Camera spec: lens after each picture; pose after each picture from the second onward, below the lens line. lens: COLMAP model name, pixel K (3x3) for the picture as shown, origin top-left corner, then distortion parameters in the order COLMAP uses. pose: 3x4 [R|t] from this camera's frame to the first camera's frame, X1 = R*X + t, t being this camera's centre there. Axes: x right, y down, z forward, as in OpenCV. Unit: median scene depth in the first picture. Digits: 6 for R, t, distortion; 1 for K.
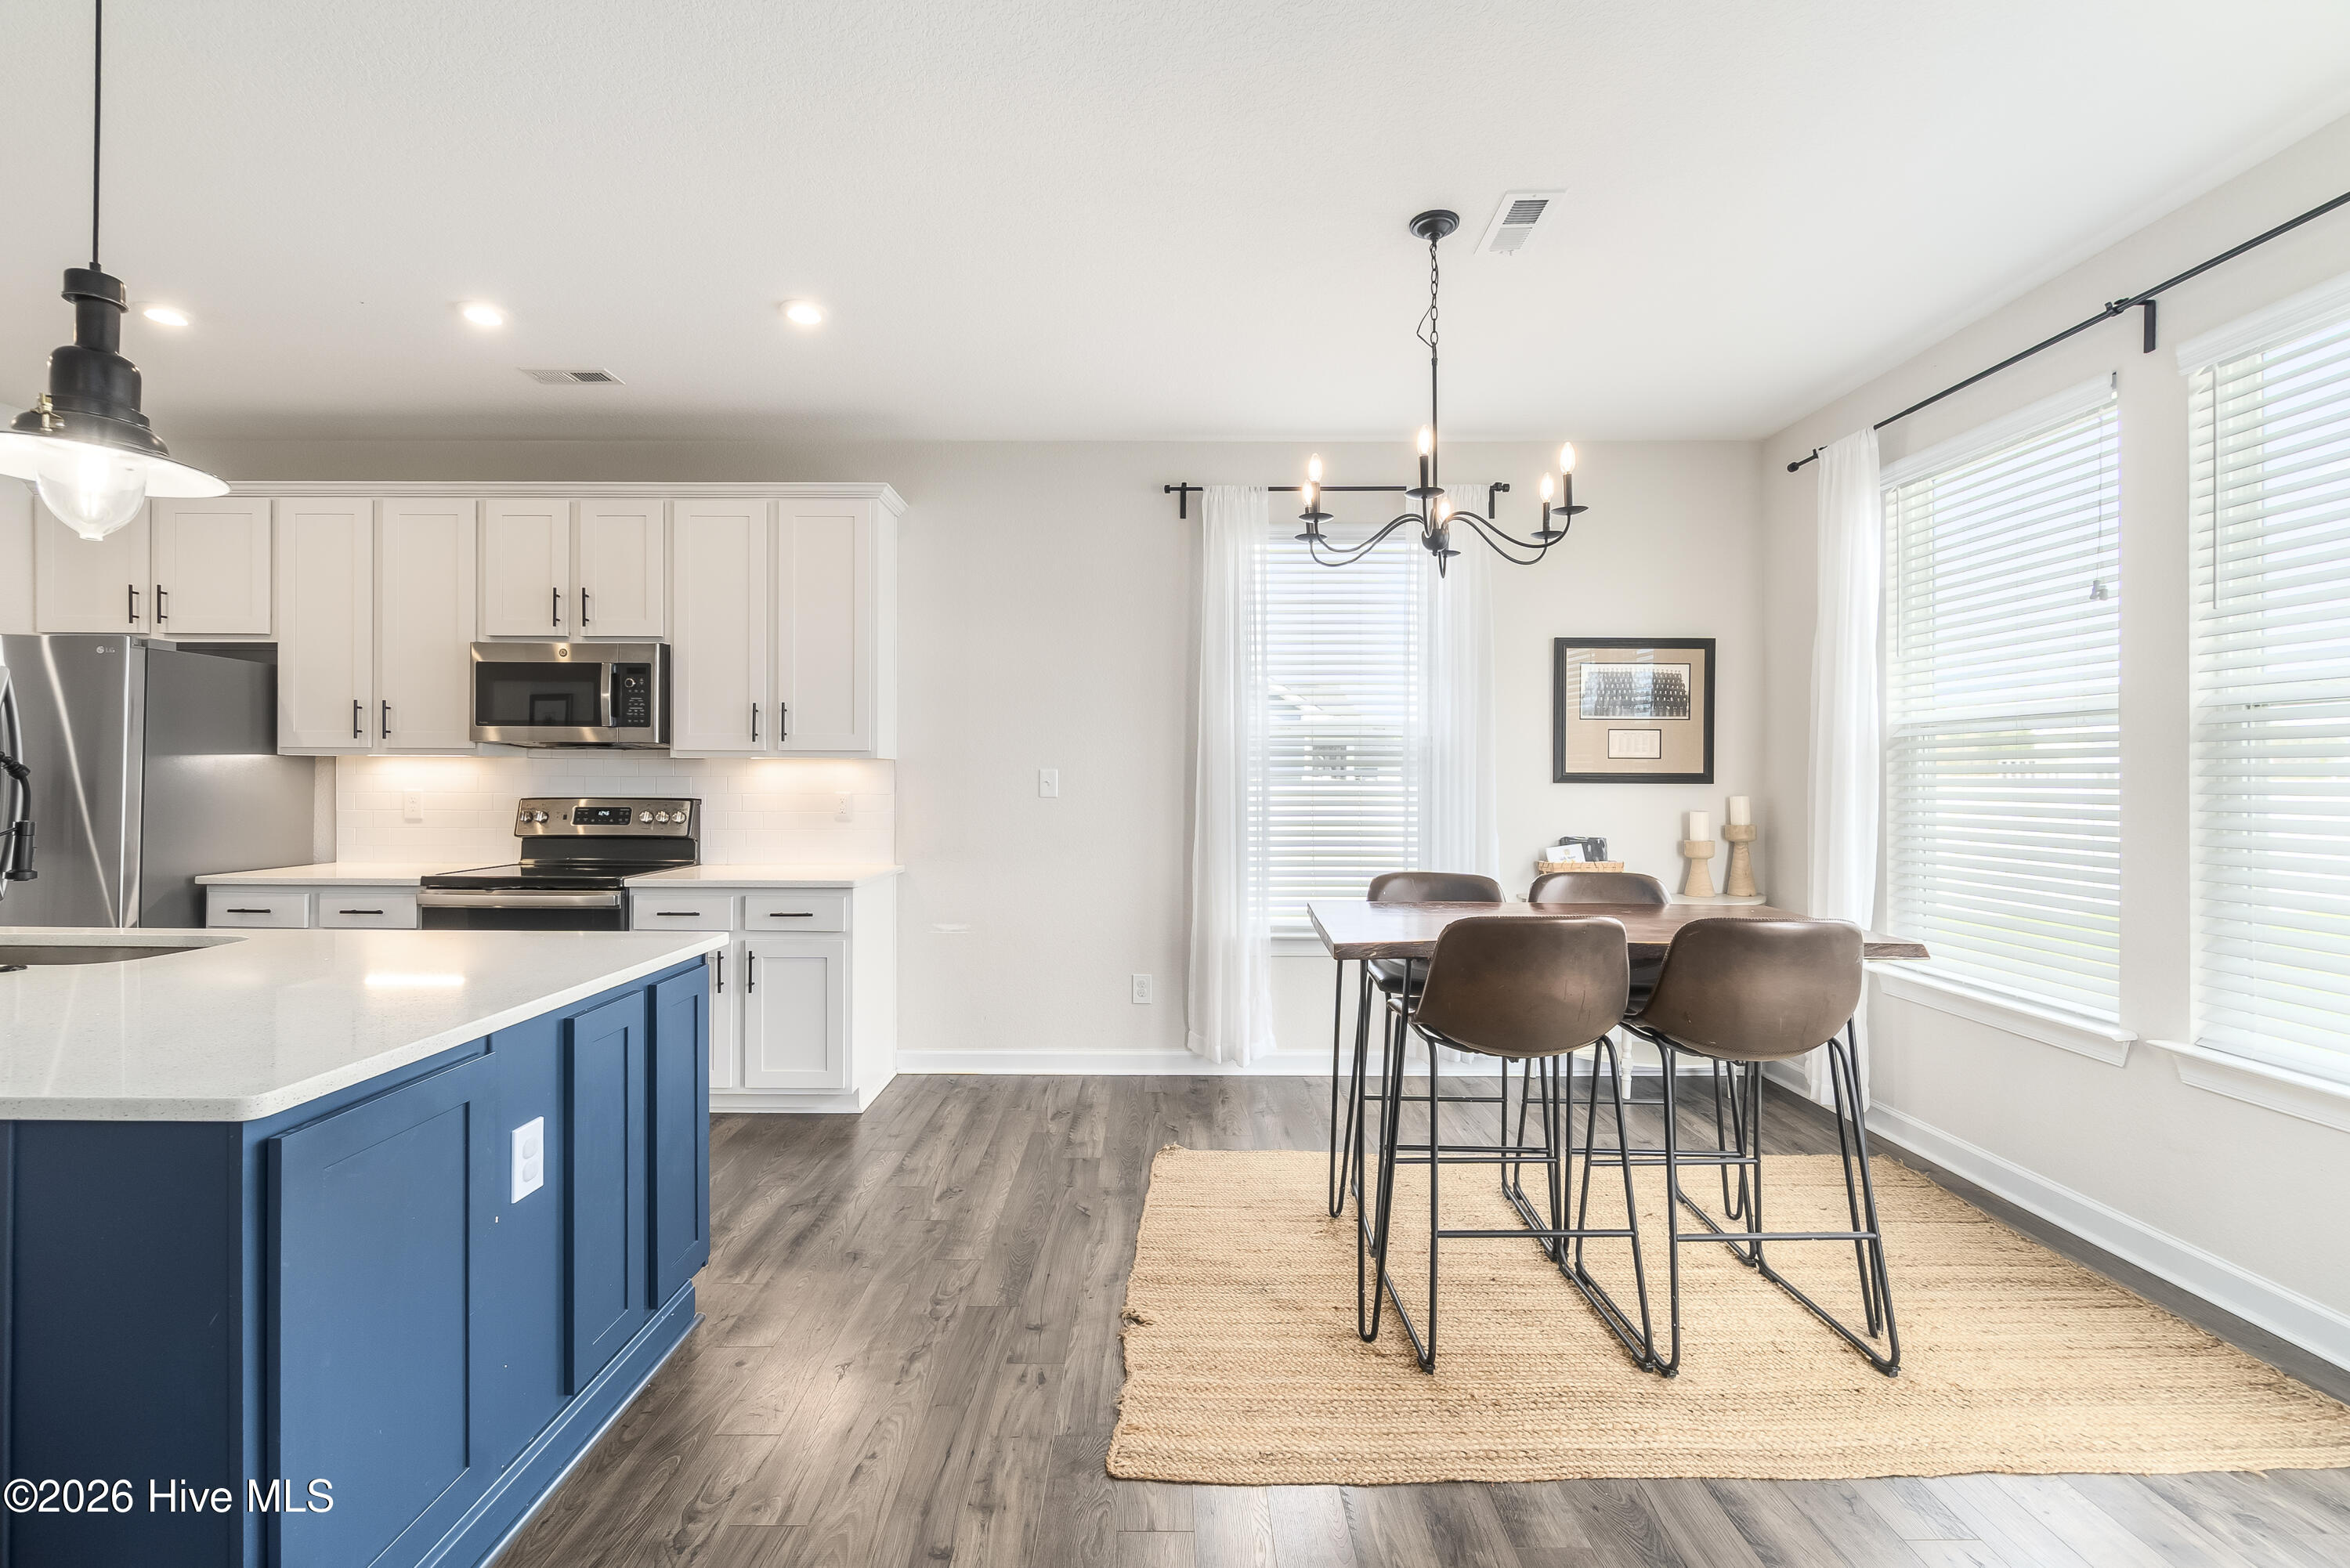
lens RADIAL K [[1014.8, 0, 1162.9], [0, 1014.8, 773.2], [0, 0, 1]] dist [-0.008288, 0.001622]
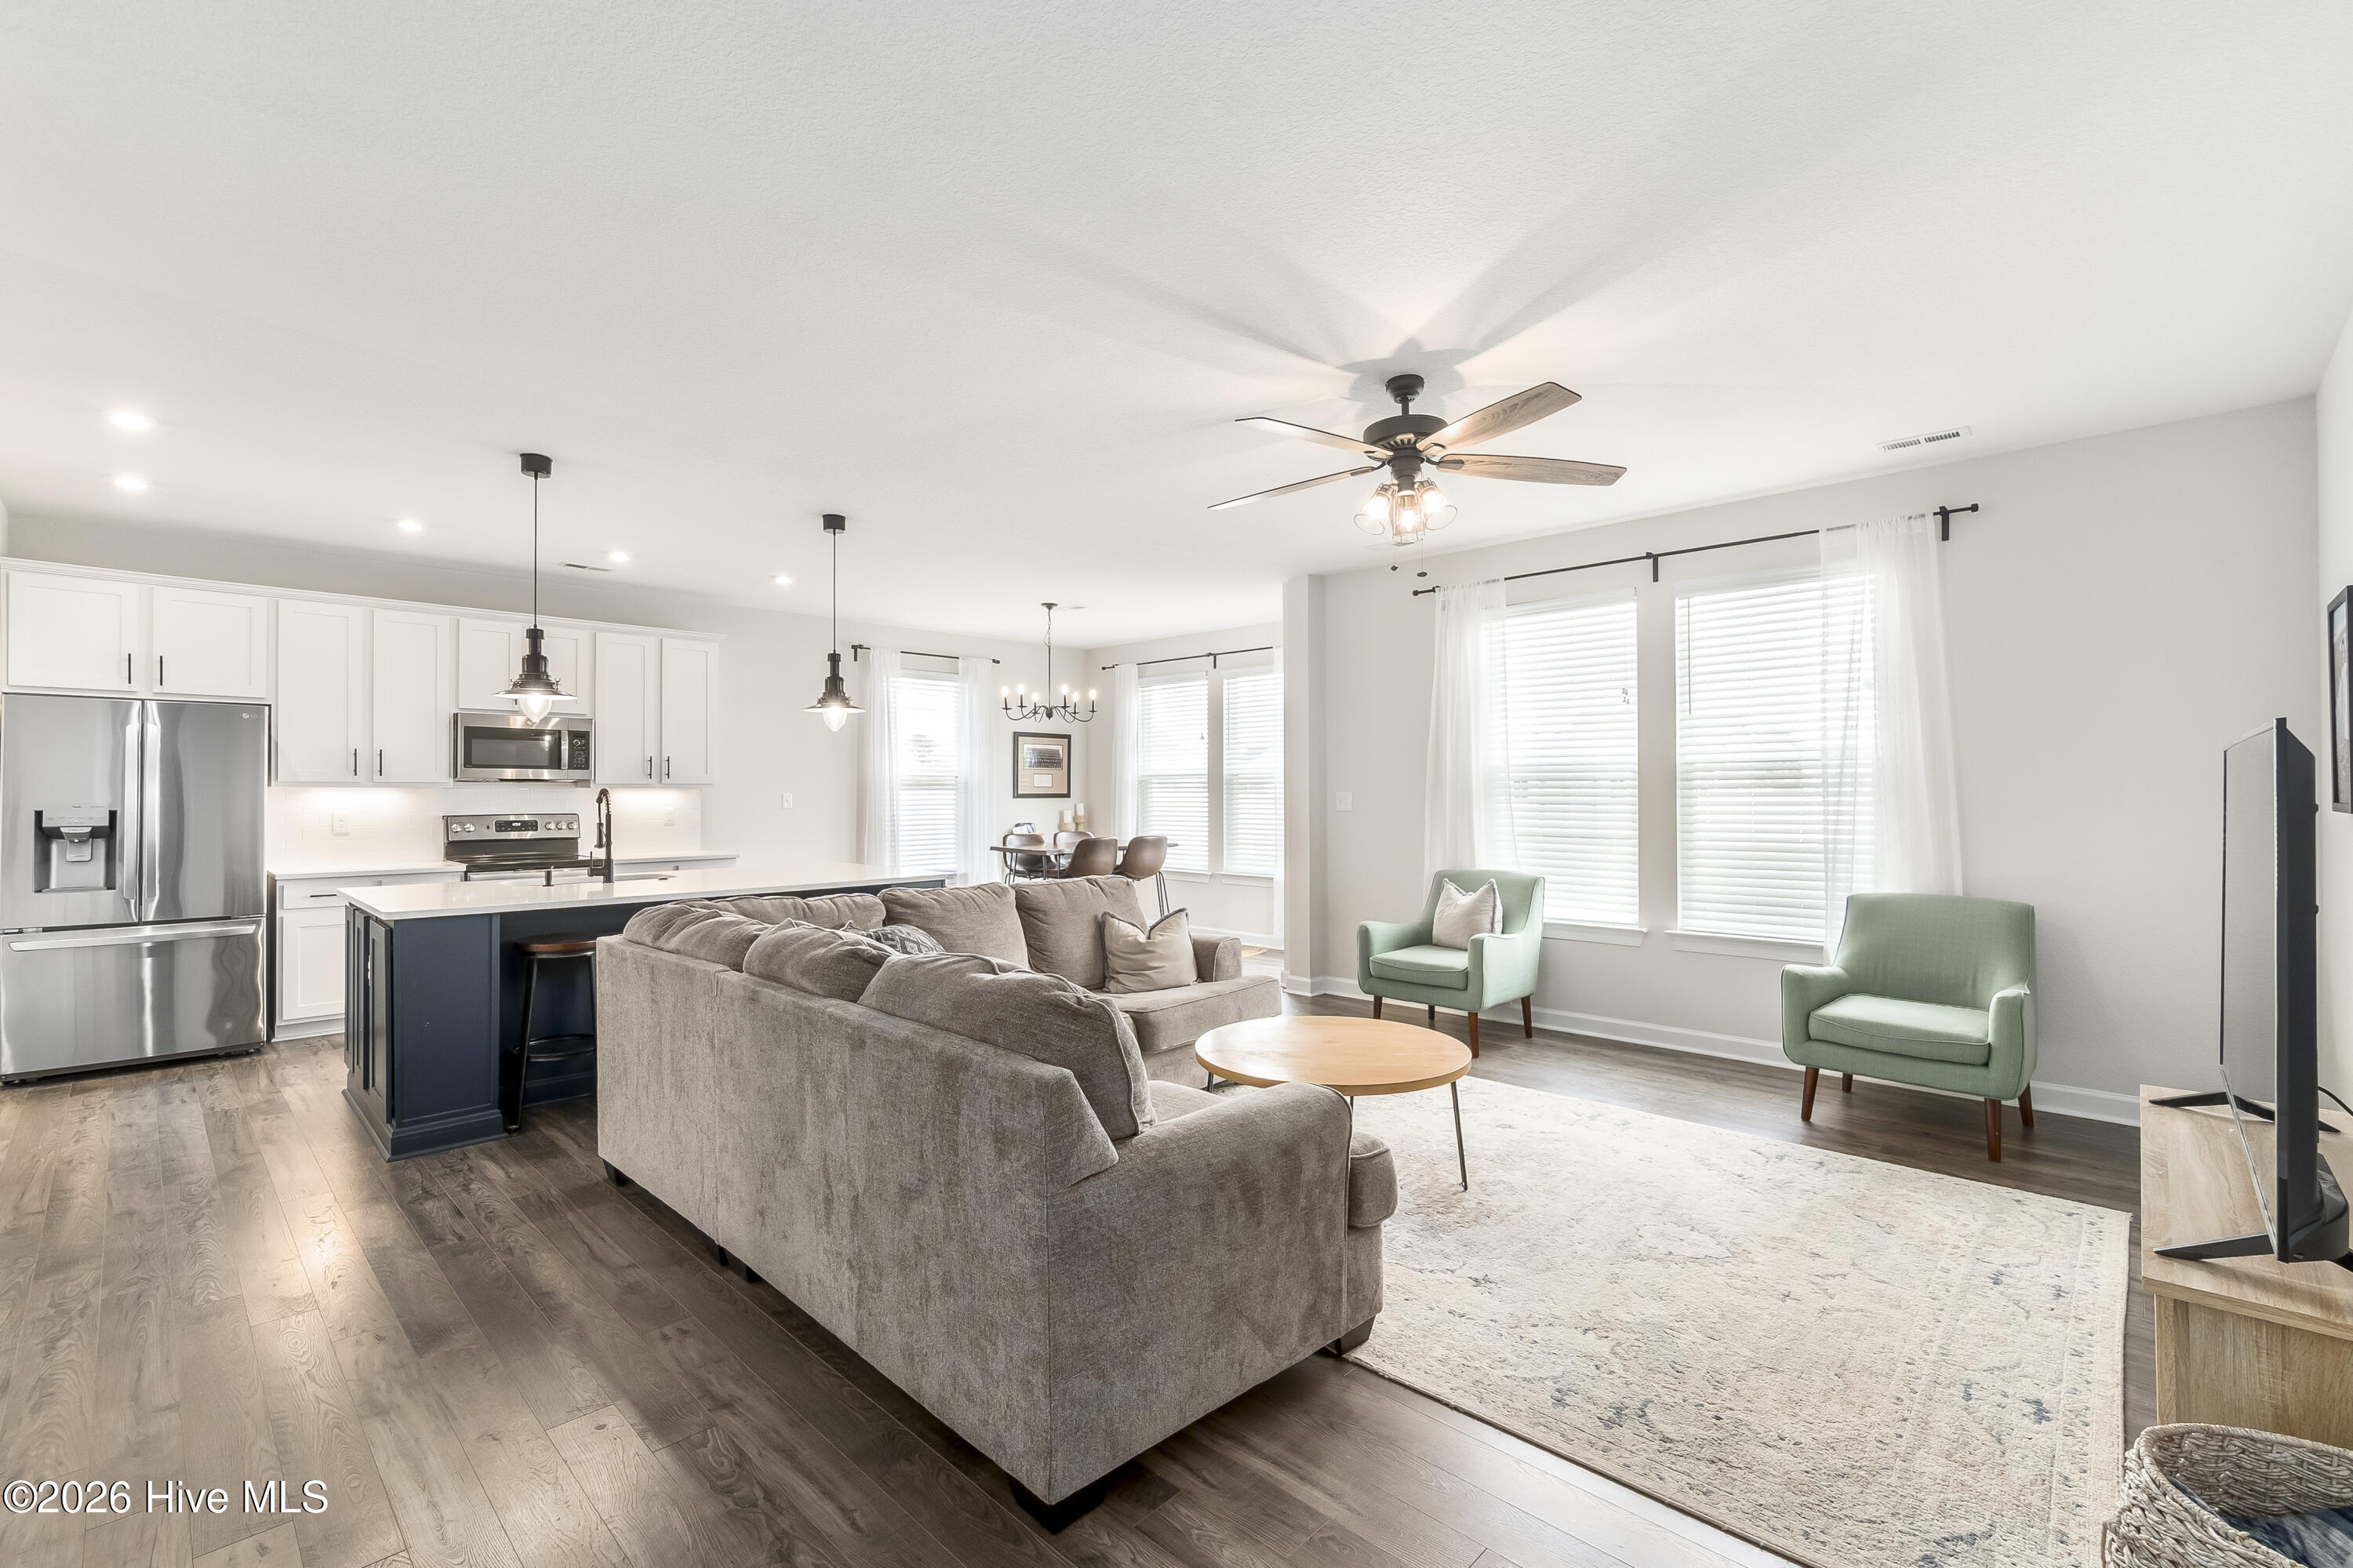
lens RADIAL K [[1016.2, 0, 1157.9], [0, 1016.2, 791.8], [0, 0, 1]] dist [-0.008288, 0.001622]
pose [[0.707493, -0.005412, 0.706699, -1.009597], [0.002821, 0.999984, 0.004833, -0.015239], [-0.706714, -0.001425, 0.707498, -0.819984]]
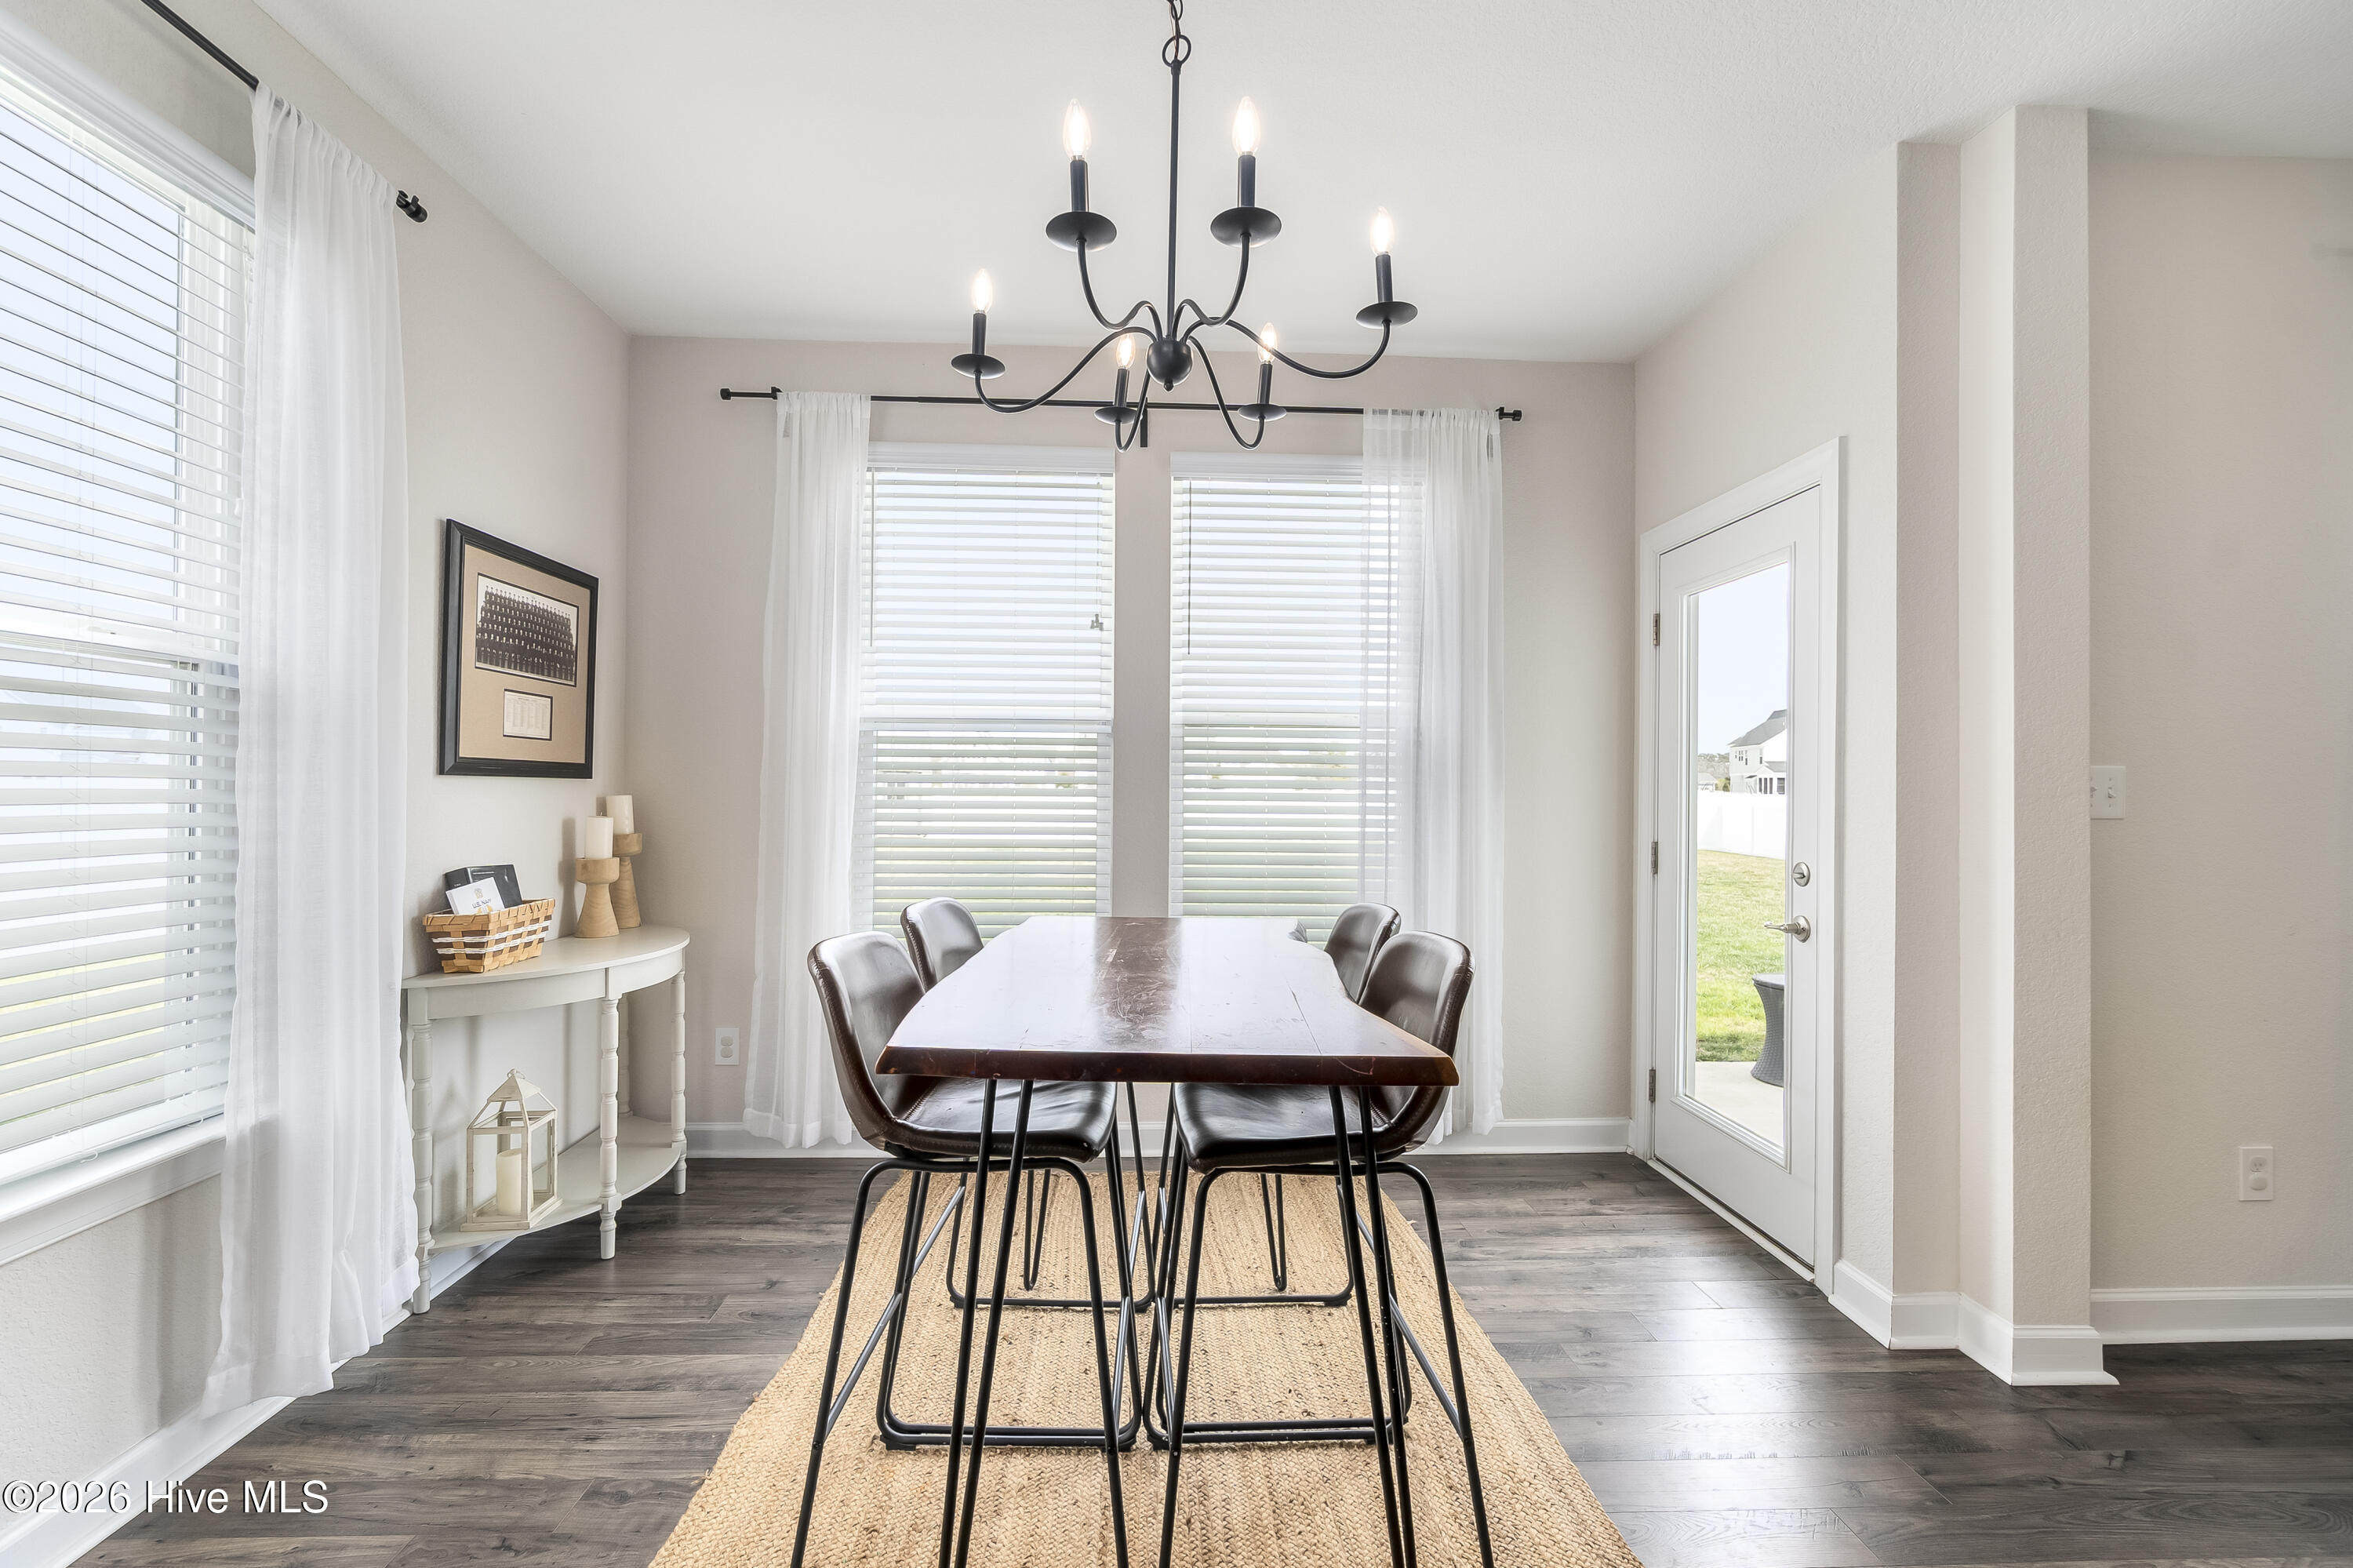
lens RADIAL K [[1016.2, 0, 1164.2], [0, 1016.2, 786.7], [0, 0, 1]] dist [-0.008288, 0.001622]
pose [[-0.038355, -0.002573, 0.999261, -0.214264], [-0.014154, 0.999898, 0.002031, 0.010468], [-0.999164, -0.014066, -0.038387, 0.666549]]
